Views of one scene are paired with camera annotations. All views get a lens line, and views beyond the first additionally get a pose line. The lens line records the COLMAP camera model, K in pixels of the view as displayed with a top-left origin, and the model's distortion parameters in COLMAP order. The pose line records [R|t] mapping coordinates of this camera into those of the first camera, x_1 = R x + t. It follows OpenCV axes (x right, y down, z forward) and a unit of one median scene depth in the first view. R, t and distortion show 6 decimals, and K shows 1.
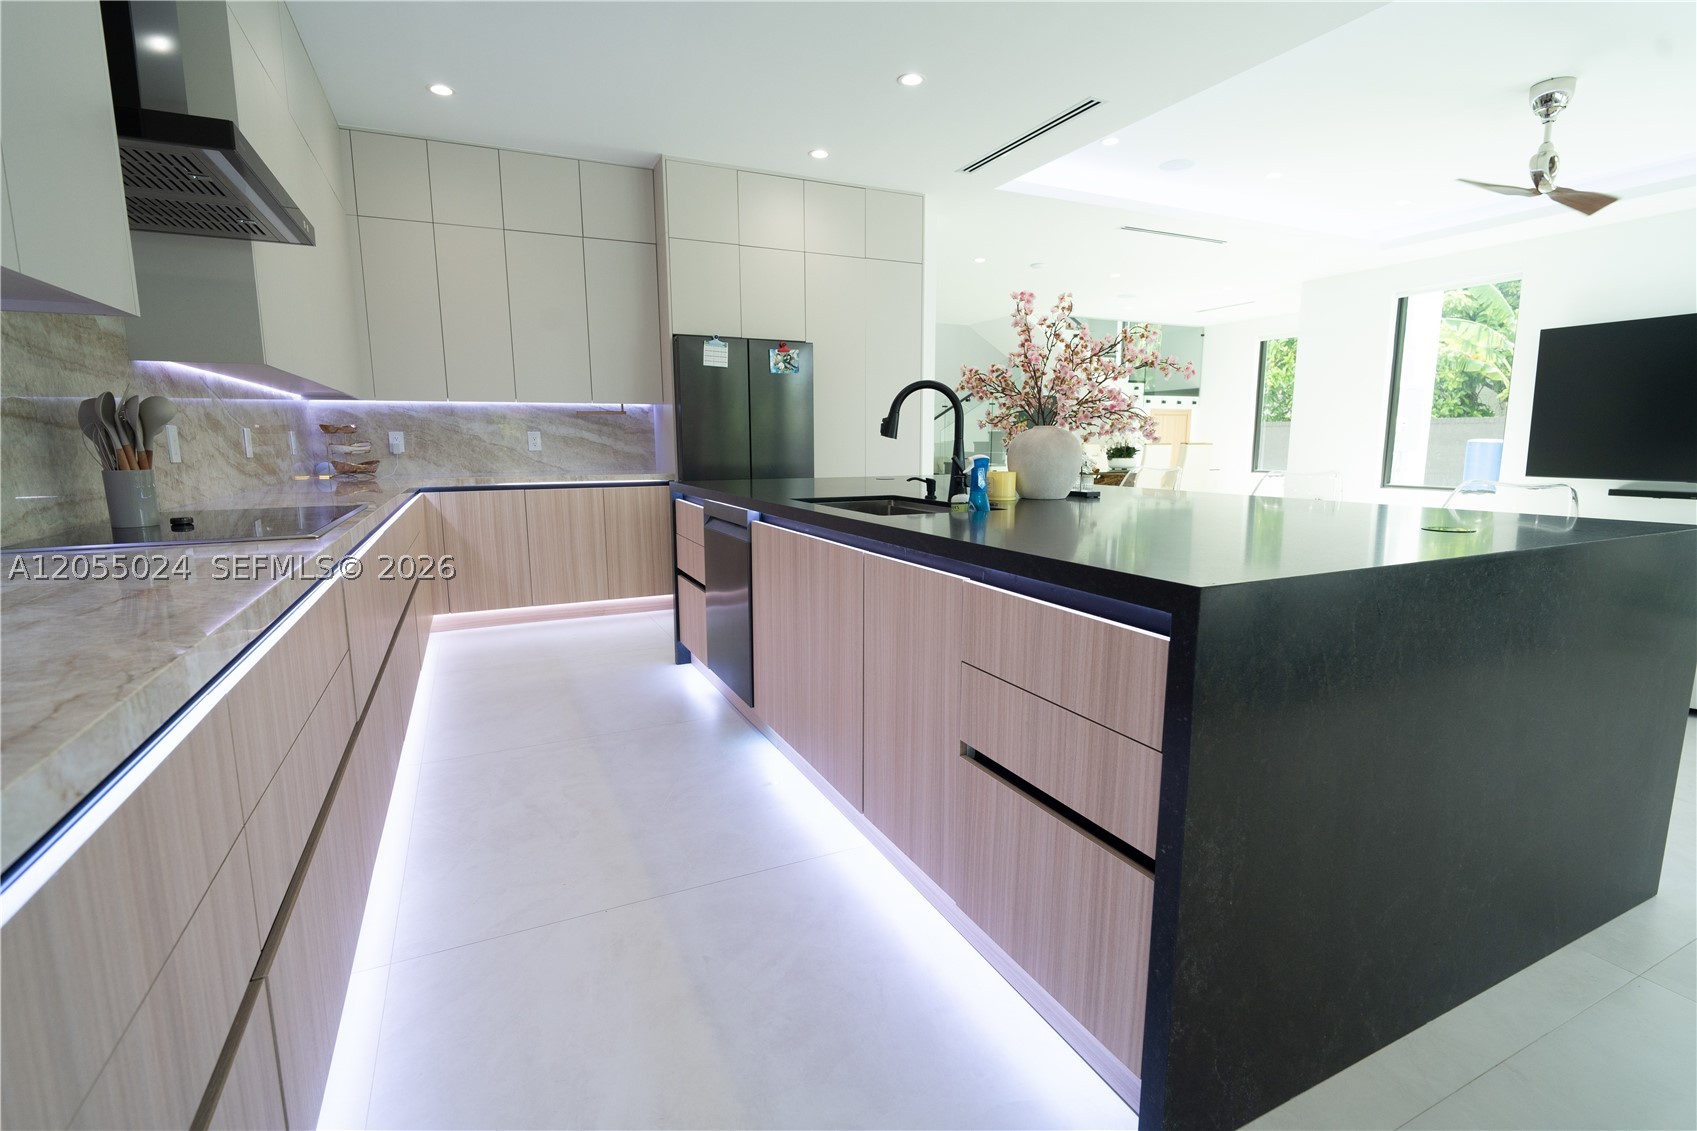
lens RADIAL K [[786.0, 0, 852.7], [0, 786.0, 561.4], [0, 0, 1]] dist [-0.010520, -0.000332]
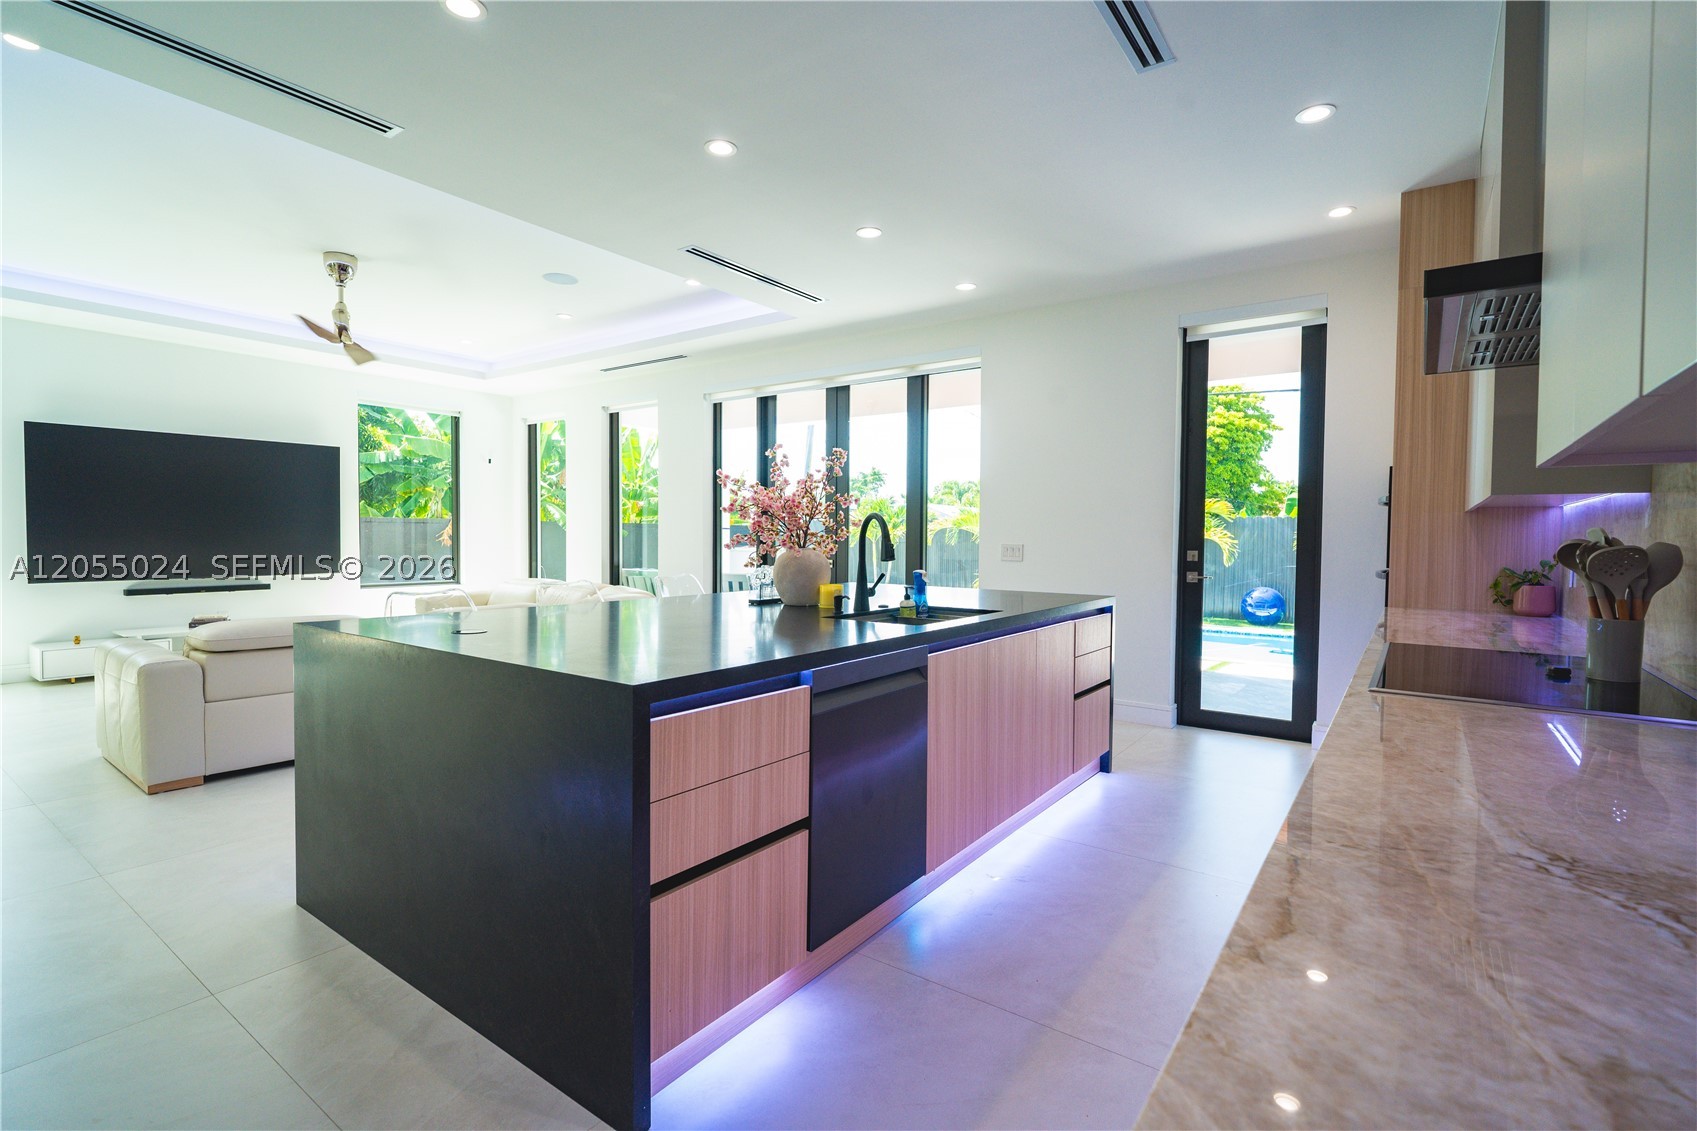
lens RADIAL K [[781.5, 0, 852.9], [0, 781.5, 561.5], [0, 0, 1]] dist [0.003652, -0.006963]
pose [[-0.481338, -0.031557, 0.875967, -0.372570], [0.127962, 0.986115, 0.105839, -0.113047], [-0.867145, 0.163035, -0.470616, 0.628821]]
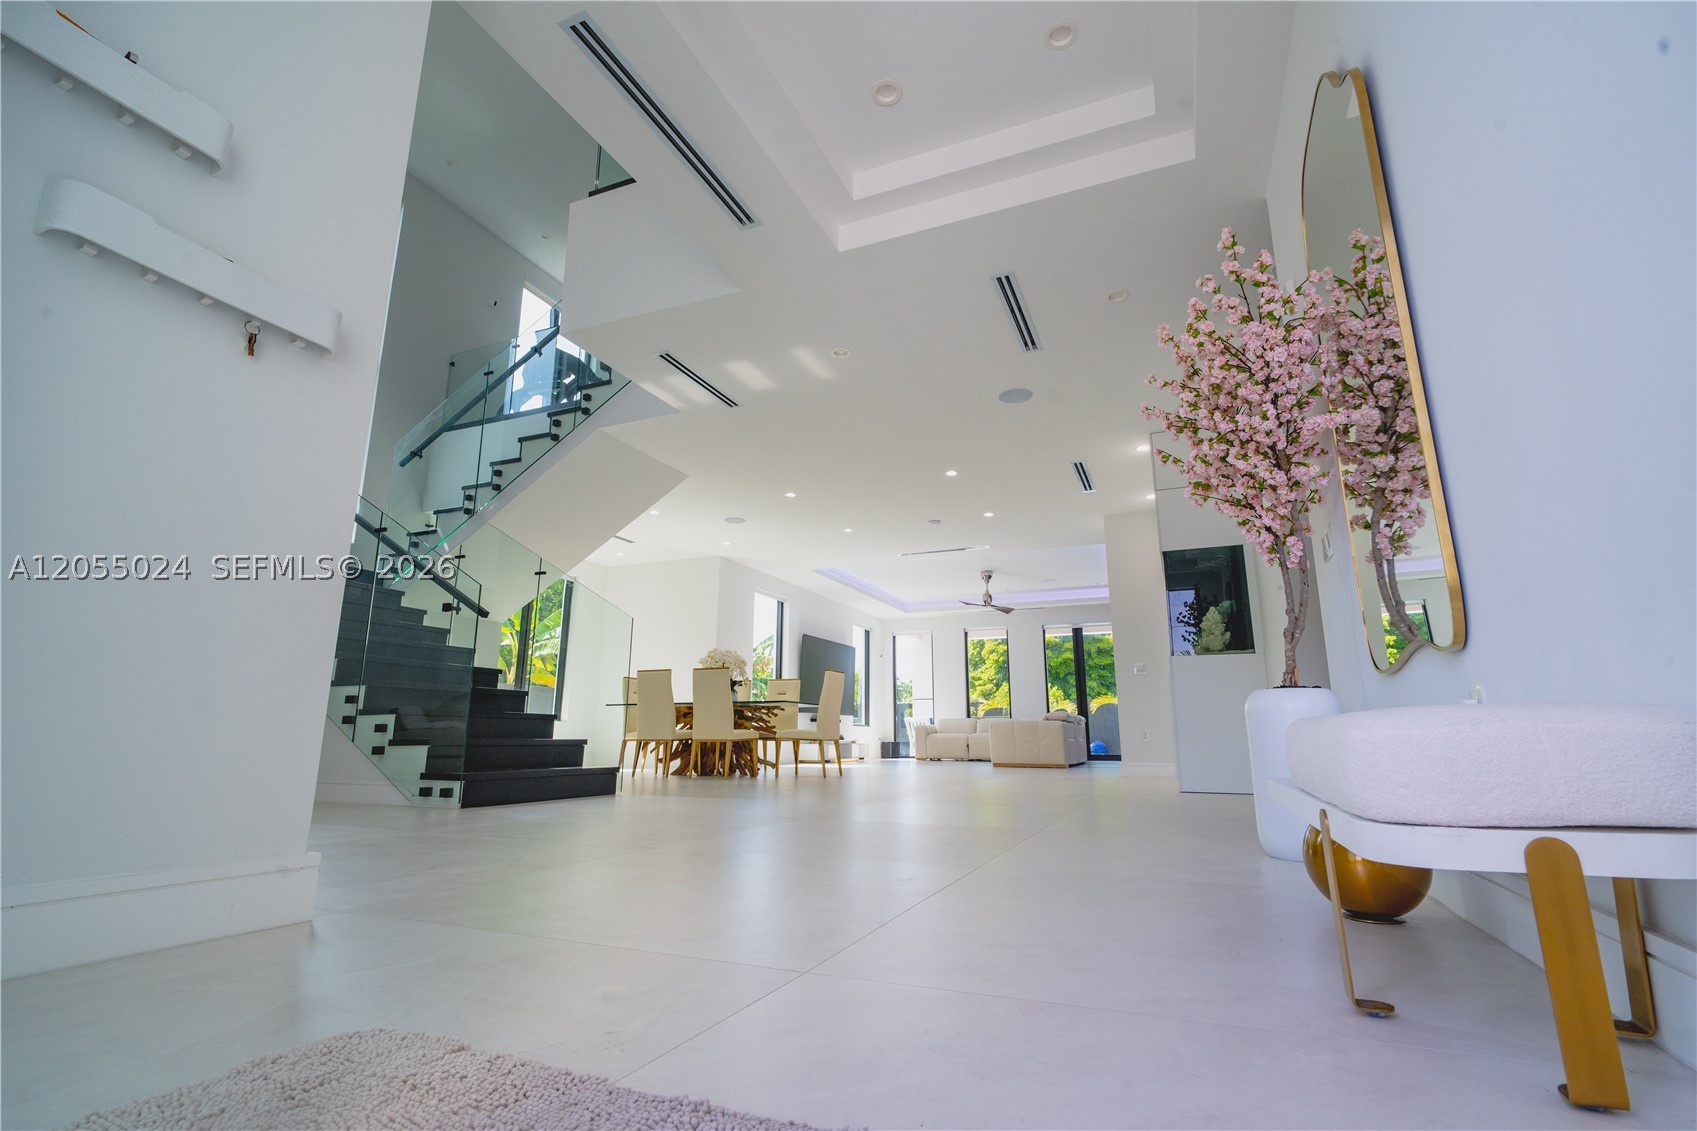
lens RADIAL K [[781.5, 0, 852.9], [0, 781.5, 561.5], [0, 0, 1]] dist [0.003652, -0.006963]
pose [[-0.662695, 0.165971, 0.730266, -0.616670], [0.115110, 0.986119, -0.119661, -0.233932], [-0.739989, 0.004762, -0.672602, 2.217165]]
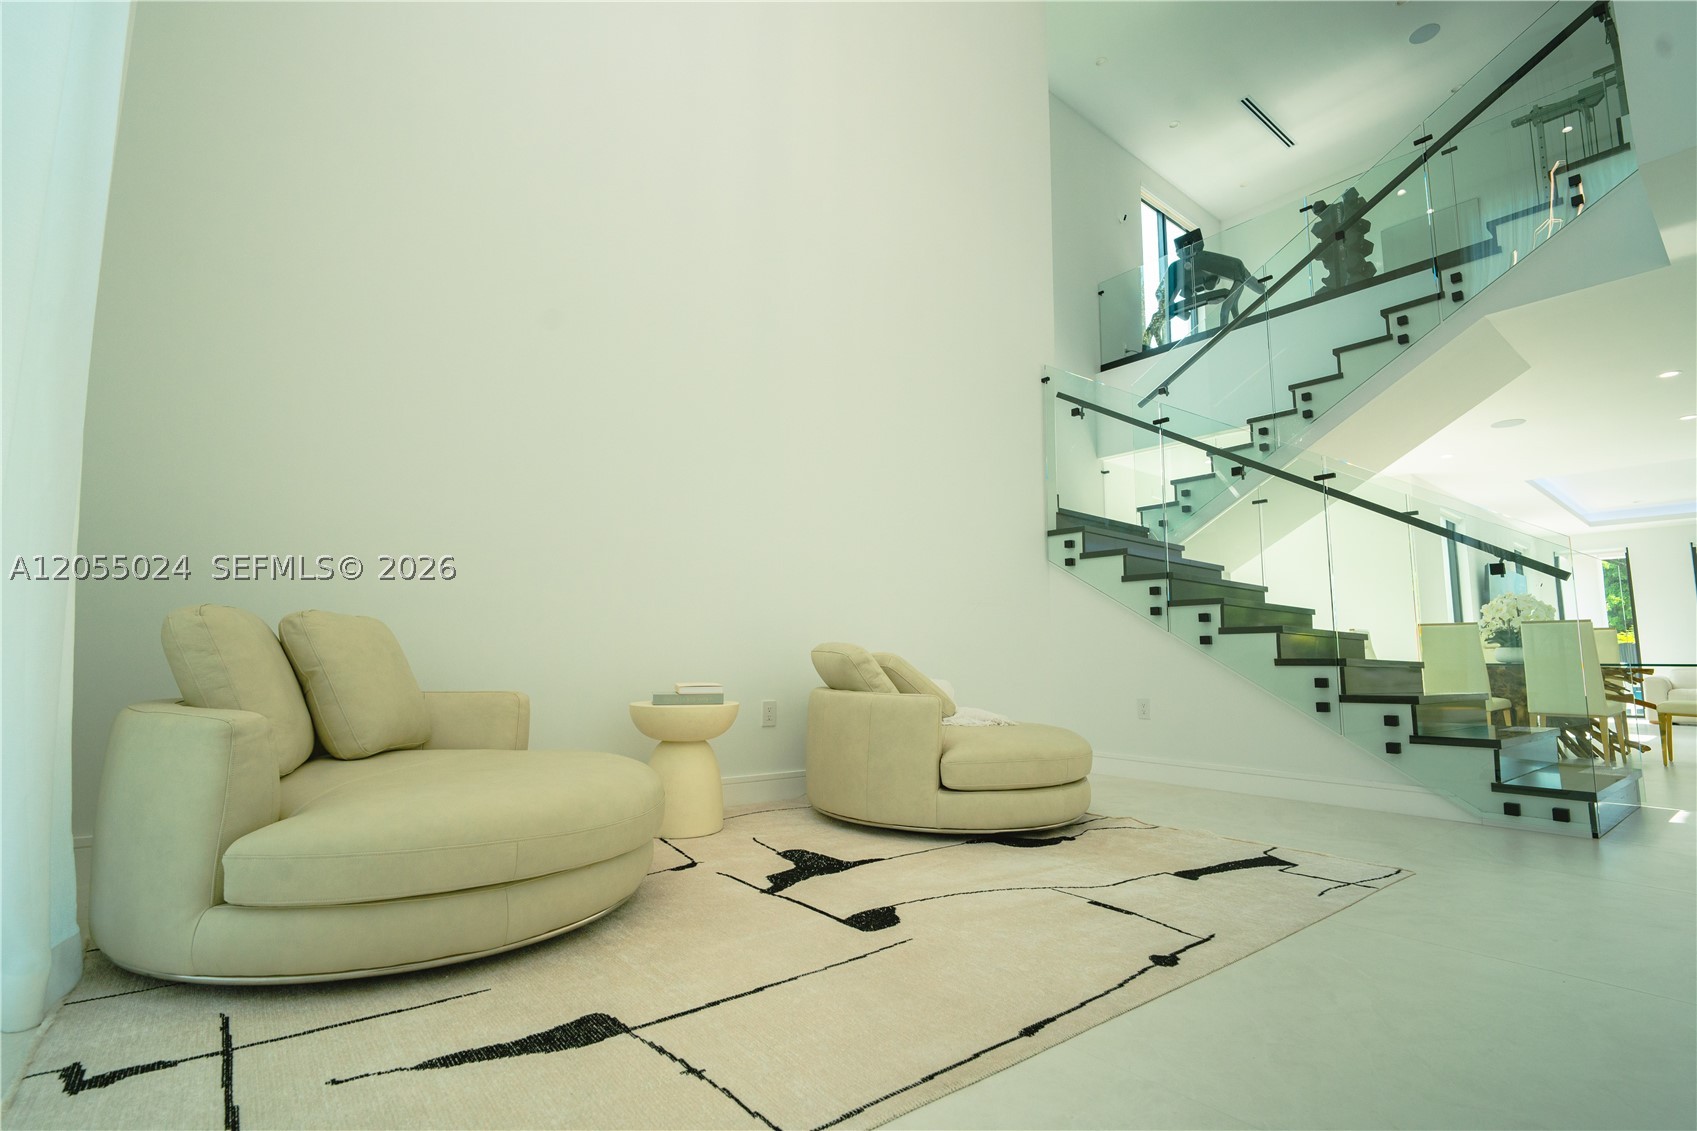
lens RADIAL K [[786.0, 0, 852.7], [0, 786.0, 561.4], [0, 0, 1]] dist [-0.010520, -0.000332]
pose [[-0.241077, 0.124185, 0.962528, -0.259614], [0.139258, 0.985943, -0.092327, -0.337168], [-0.960463, 0.111781, -0.254982, 2.573975]]
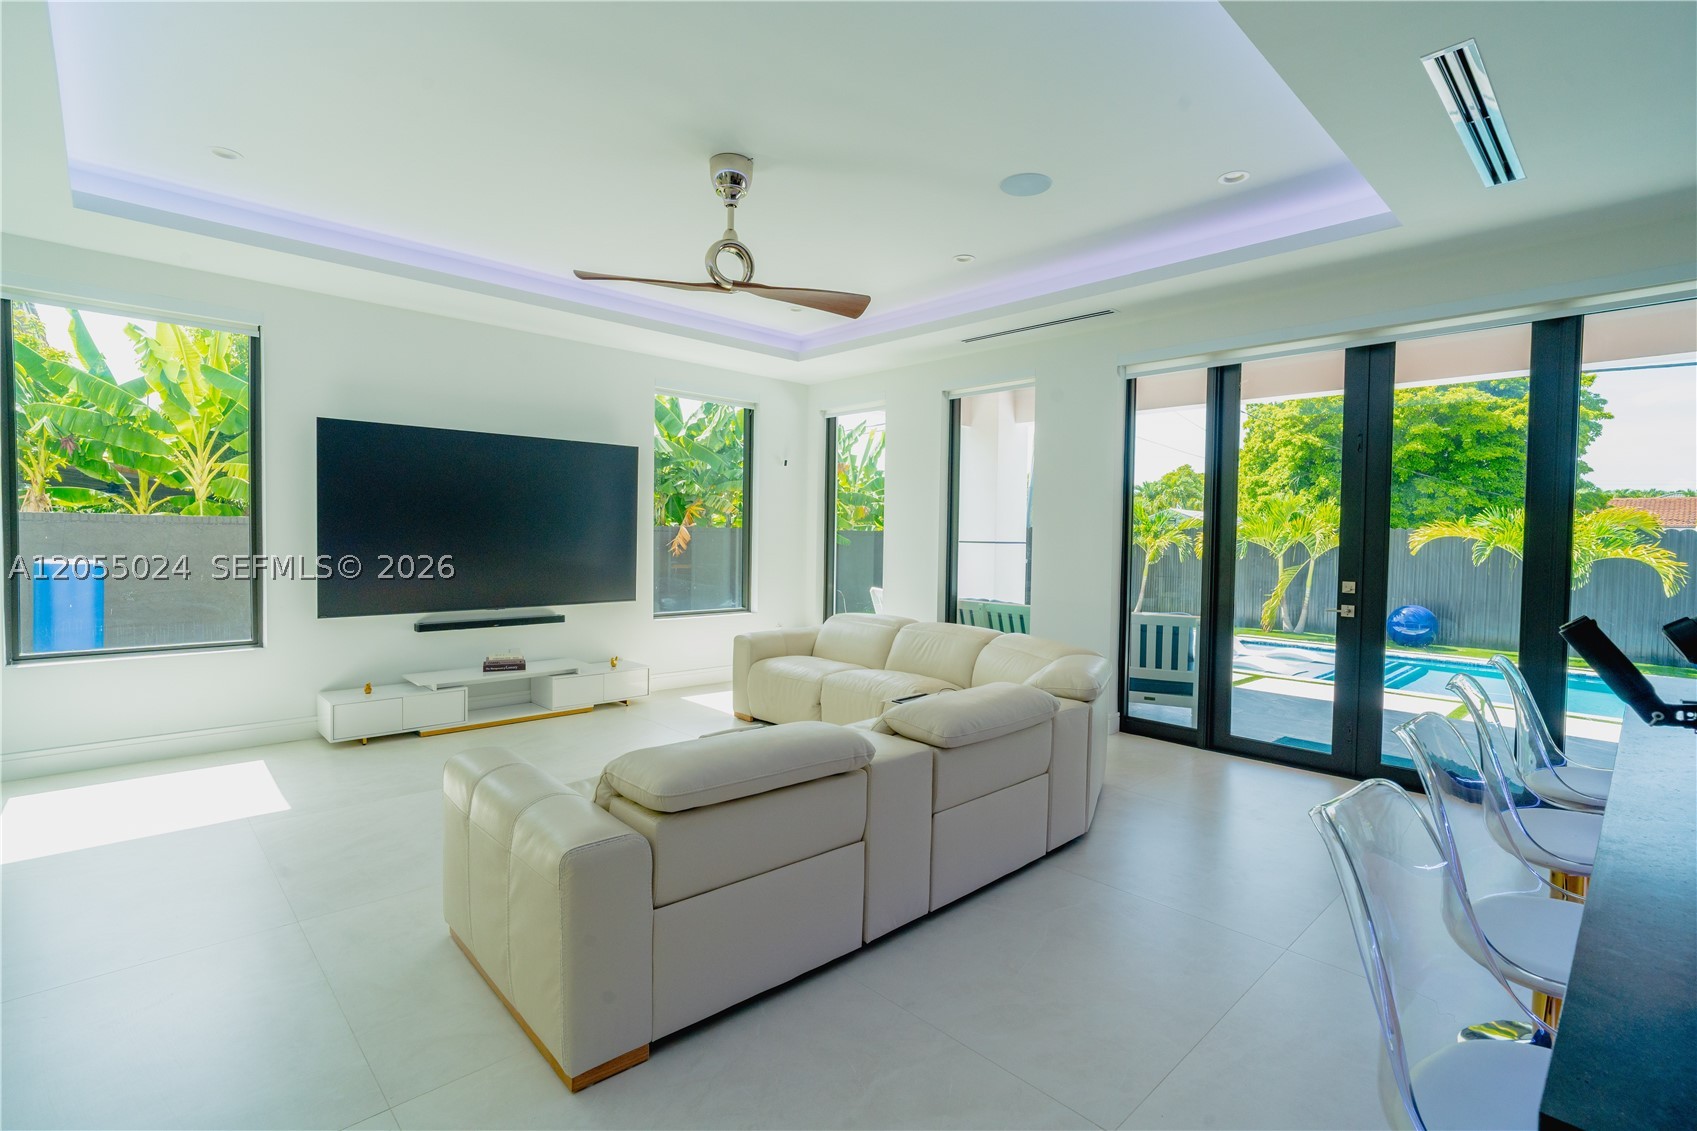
lens RADIAL K [[790.2, 0, 848.9], [0, 790.2, 563.4], [0, 0, 1]] dist [-0.013412, 0.000234]
pose [[-0.309682, -0.037102, 0.950116, 0.032959], [0.131060, 0.988035, 0.081301, -0.161357], [-0.941765, 0.149700, -0.301114, 0.786891]]
